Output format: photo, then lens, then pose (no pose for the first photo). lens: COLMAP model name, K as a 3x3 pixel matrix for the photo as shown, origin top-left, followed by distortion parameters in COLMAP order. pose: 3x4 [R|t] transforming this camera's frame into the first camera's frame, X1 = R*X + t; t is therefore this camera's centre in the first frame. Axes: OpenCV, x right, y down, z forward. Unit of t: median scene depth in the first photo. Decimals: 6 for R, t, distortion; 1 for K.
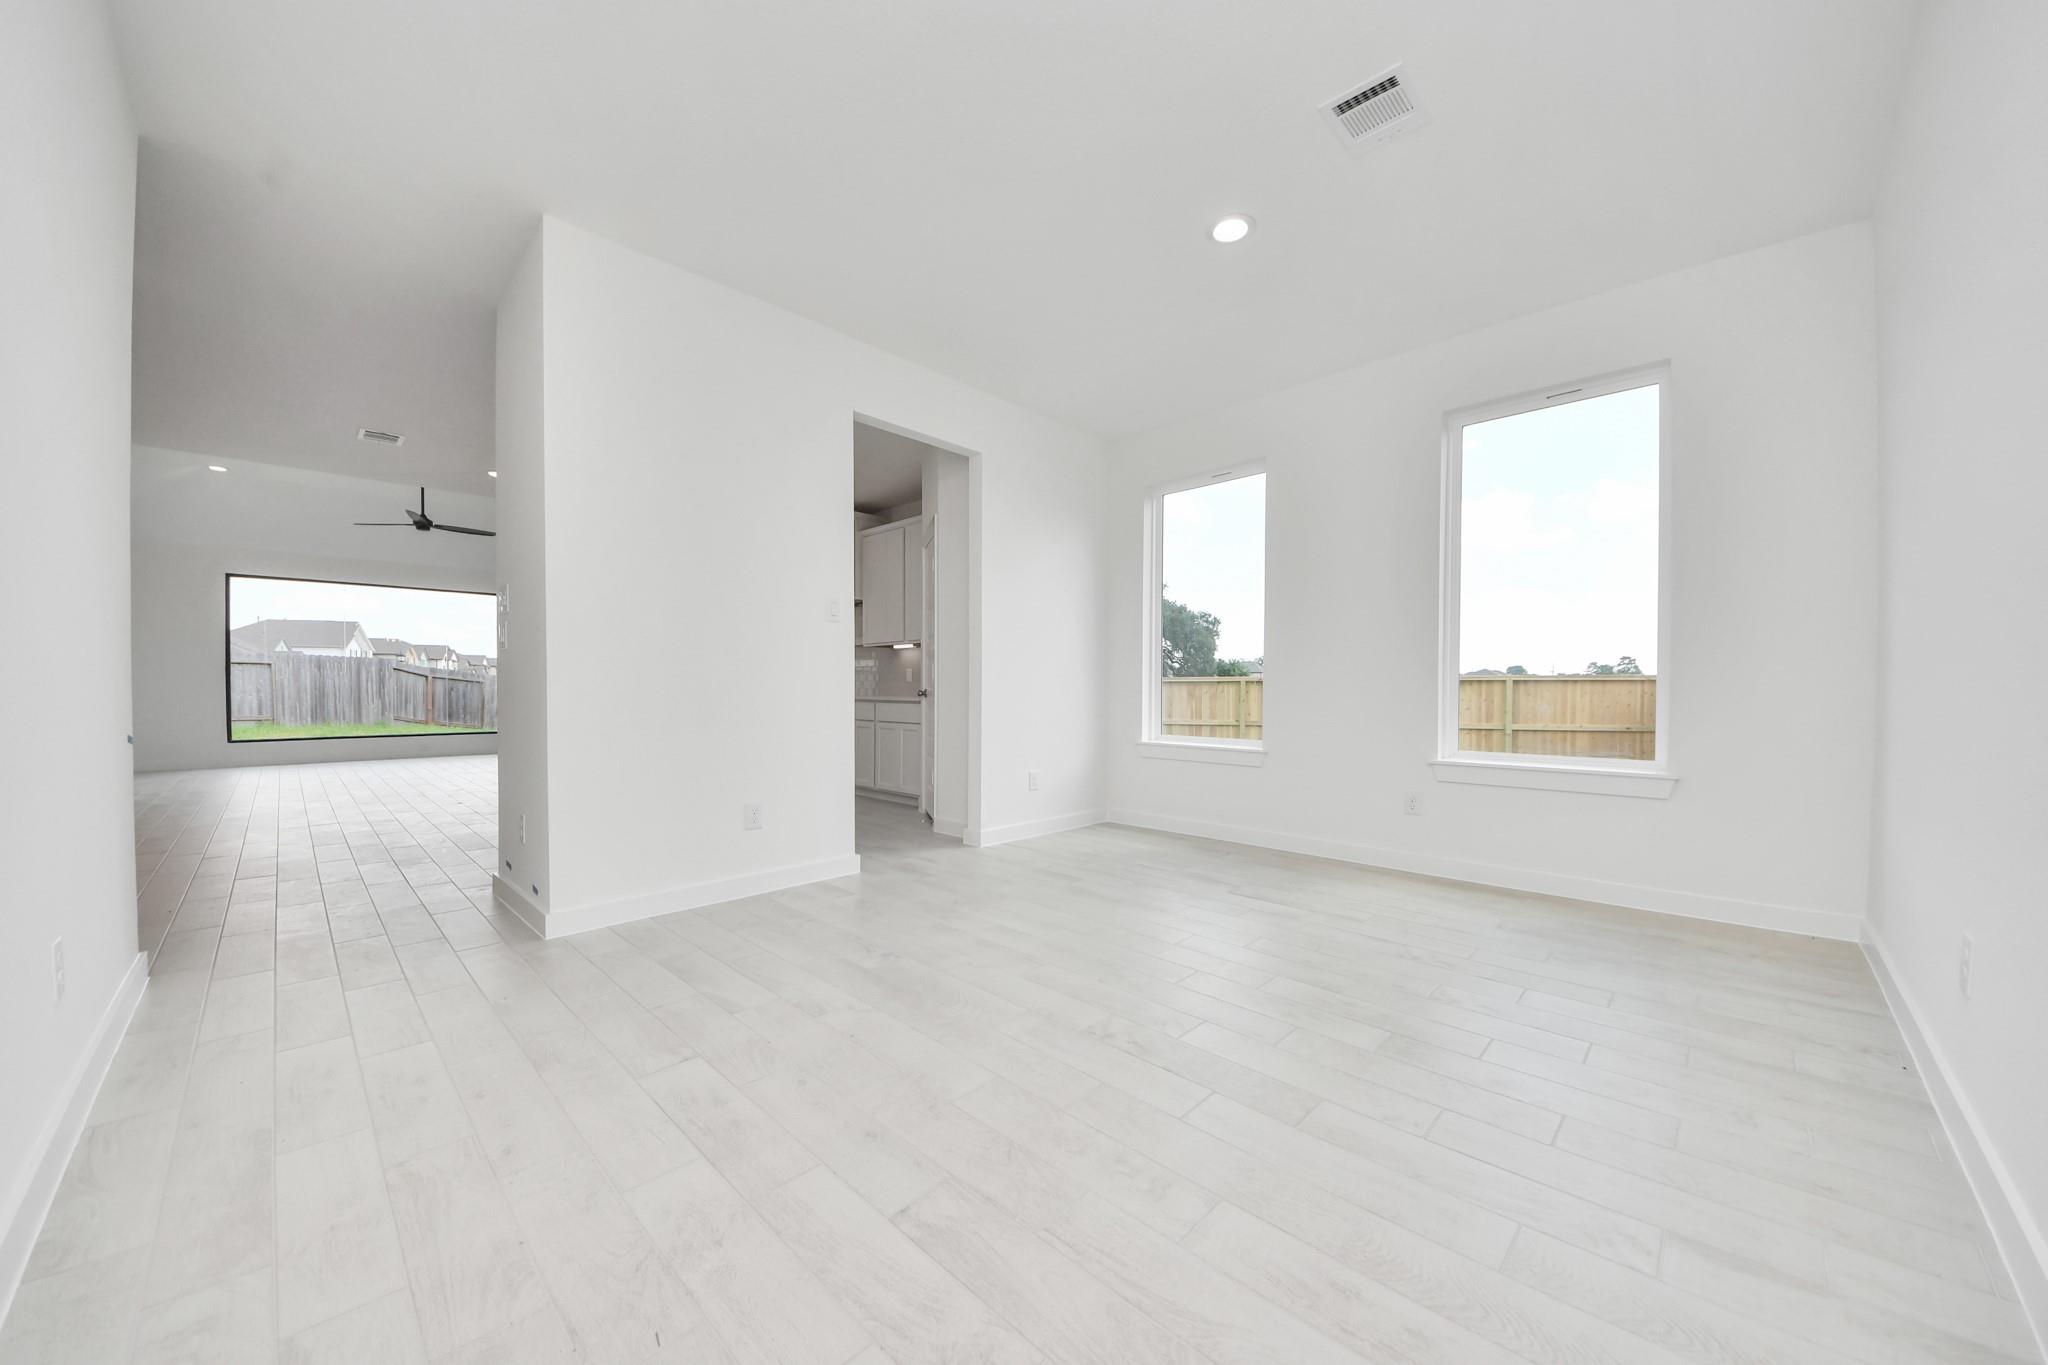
lens RADIAL K [[748.9, 0, 1020.4], [0, 748.9, 686.3], [0, 0, 1]] dist [-0.002291, -0.001422]
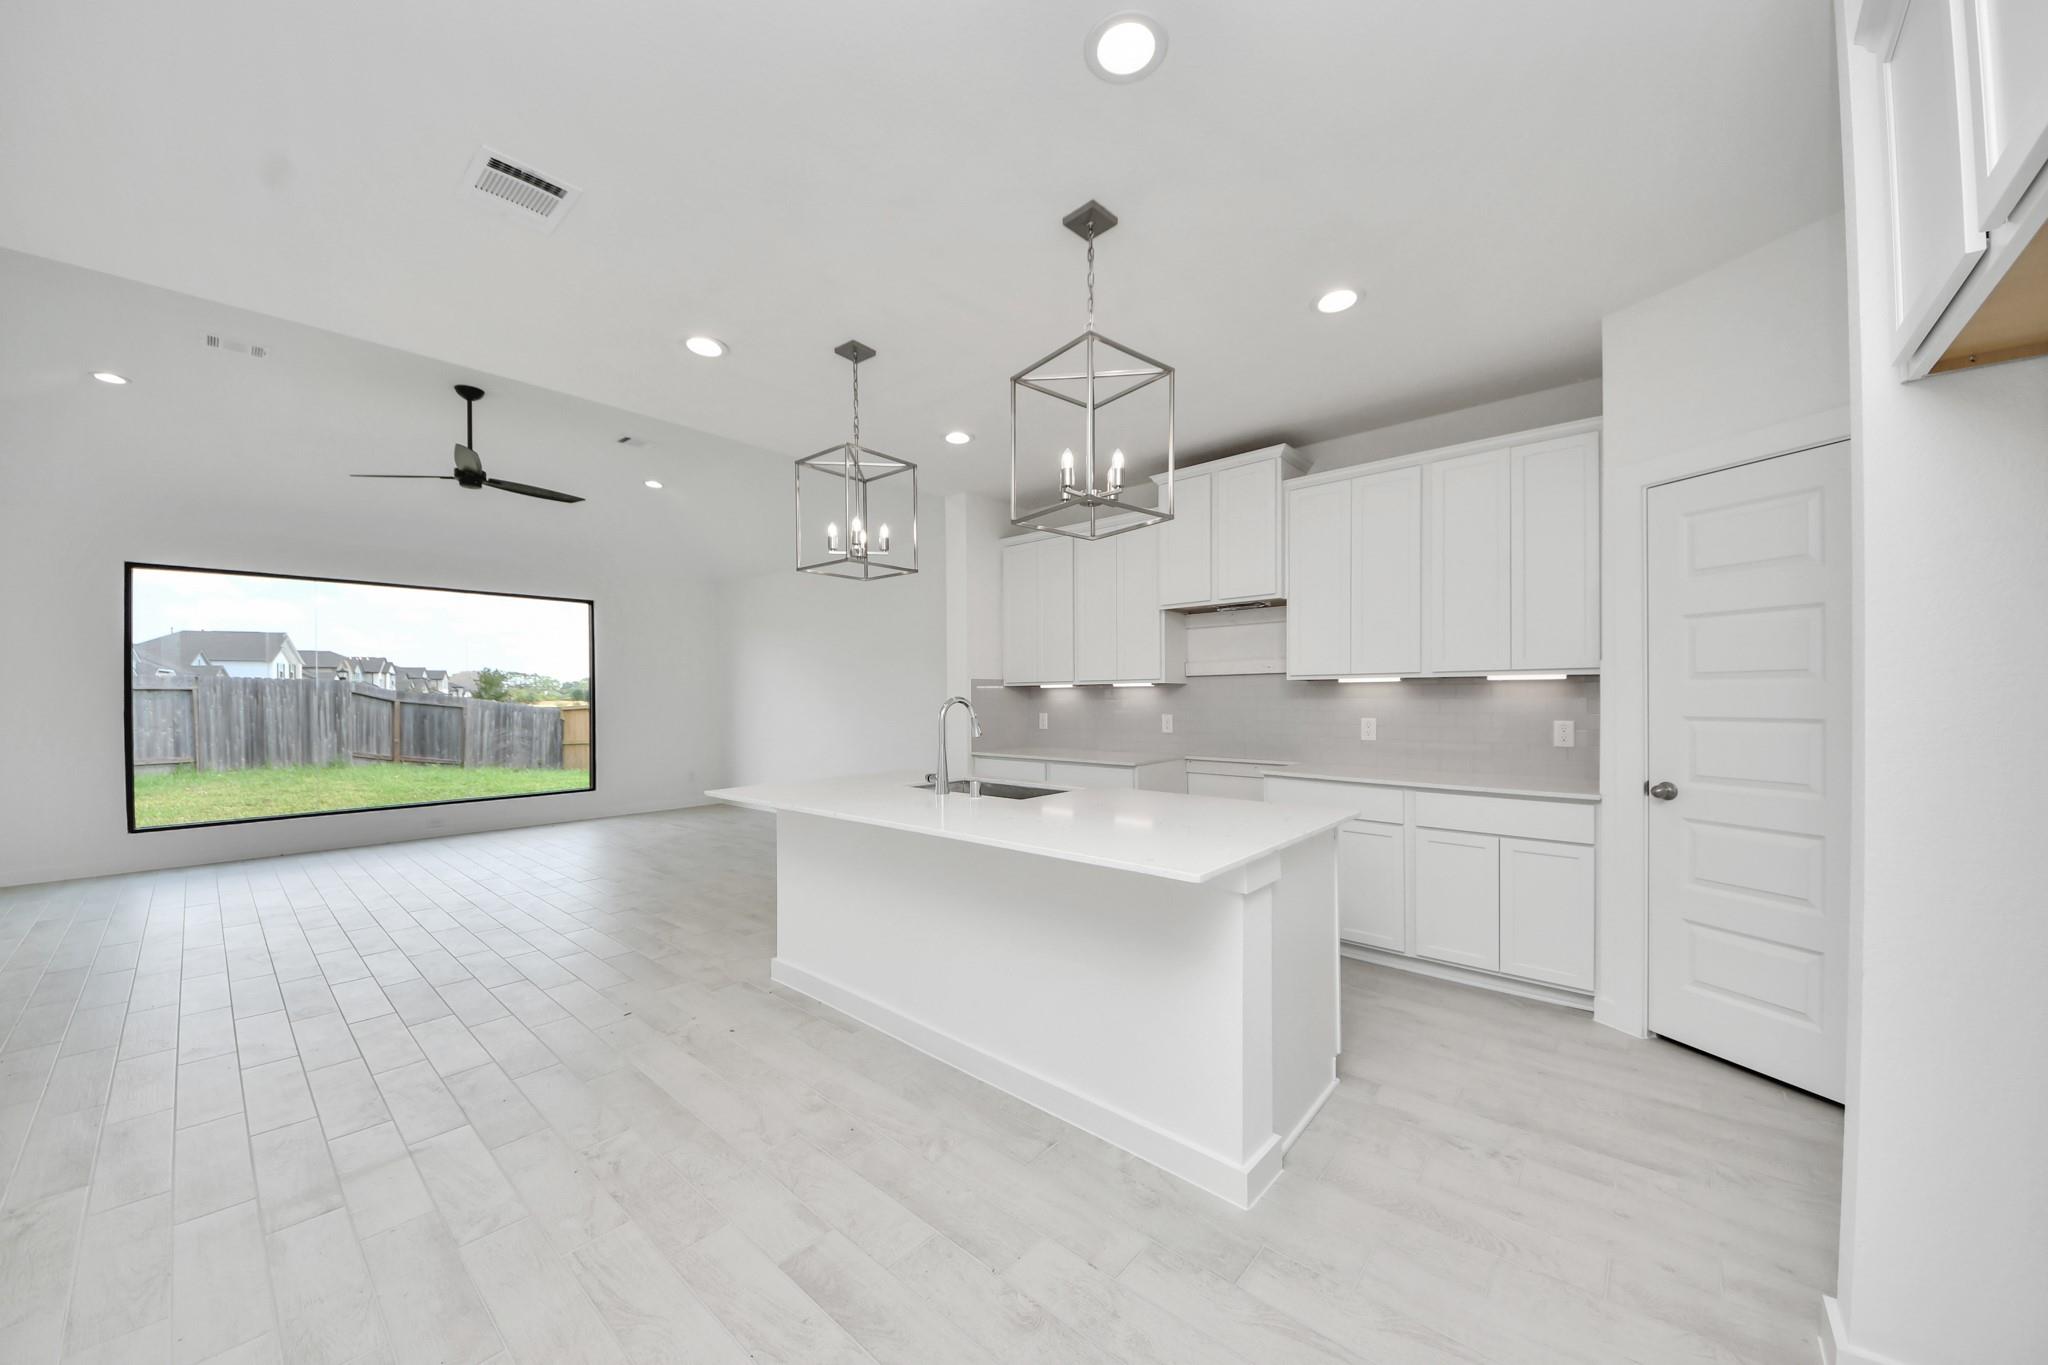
lens RADIAL K [[748.9, 0, 1002.4], [0, 748.9, 689.9], [0, 0, 1]] dist [-0.002291, -0.001422]
pose [[0.998985, -0.008571, 0.044230, -0.186484], [0.008771, 0.999952, -0.004310, -0.017869], [-0.044191, 0.004693, 0.999012, 0.179051]]
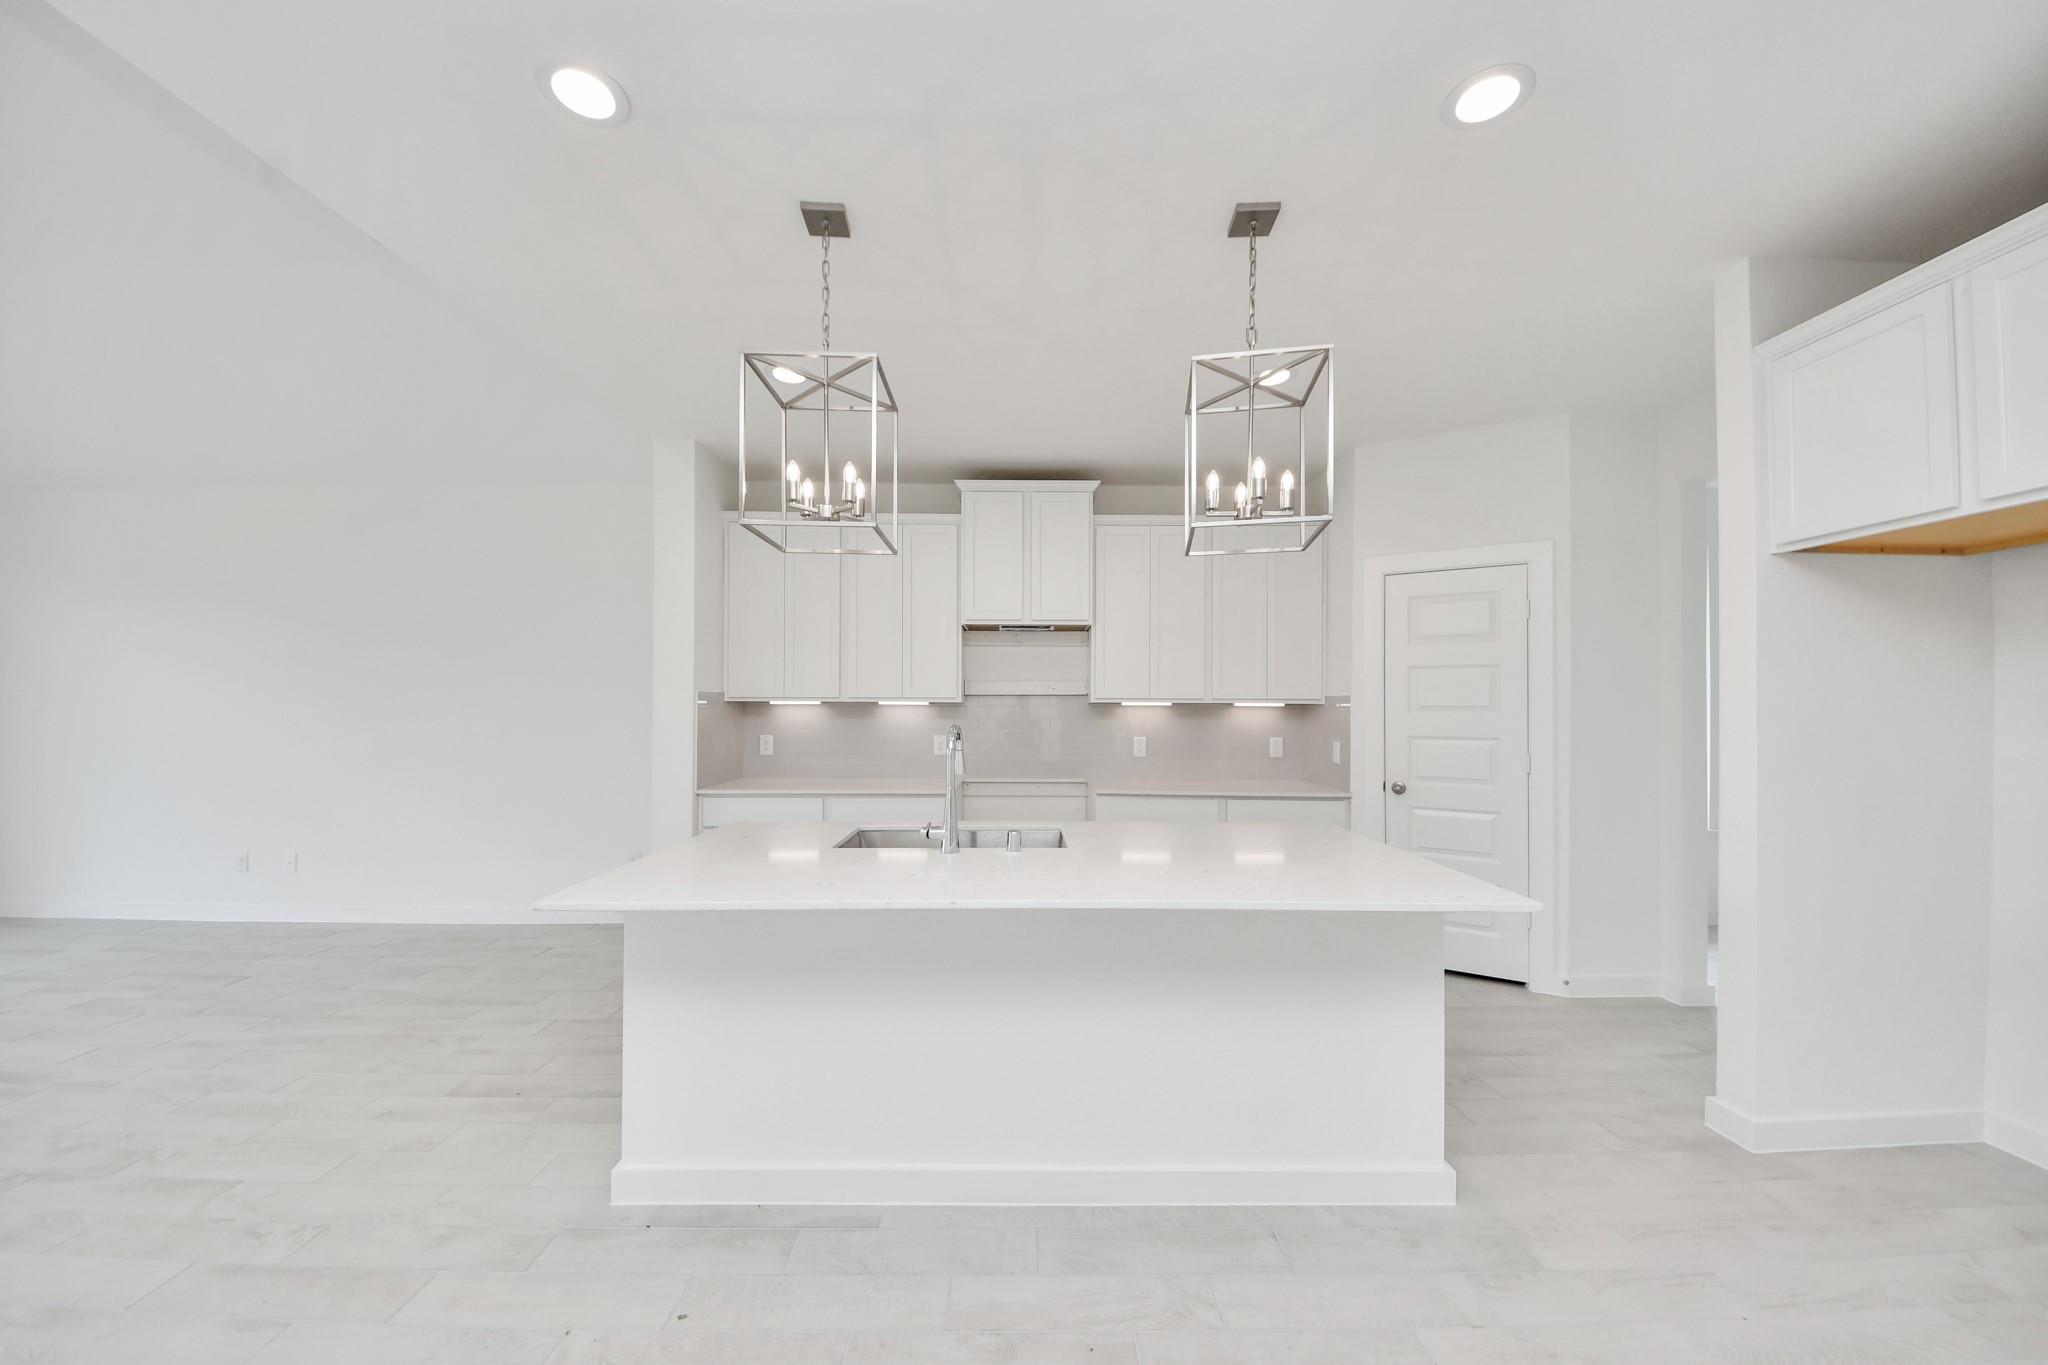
lens RADIAL K [[748.9, 0, 1021.2], [0, 748.9, 687.5], [0, 0, 1]] dist [-0.002291, -0.001422]
pose [[0.694701, 0.020128, 0.719017, -0.275054], [-0.006003, 0.999736, -0.022186, -0.020371], [-0.719273, 0.011097, 0.694639, 0.249377]]
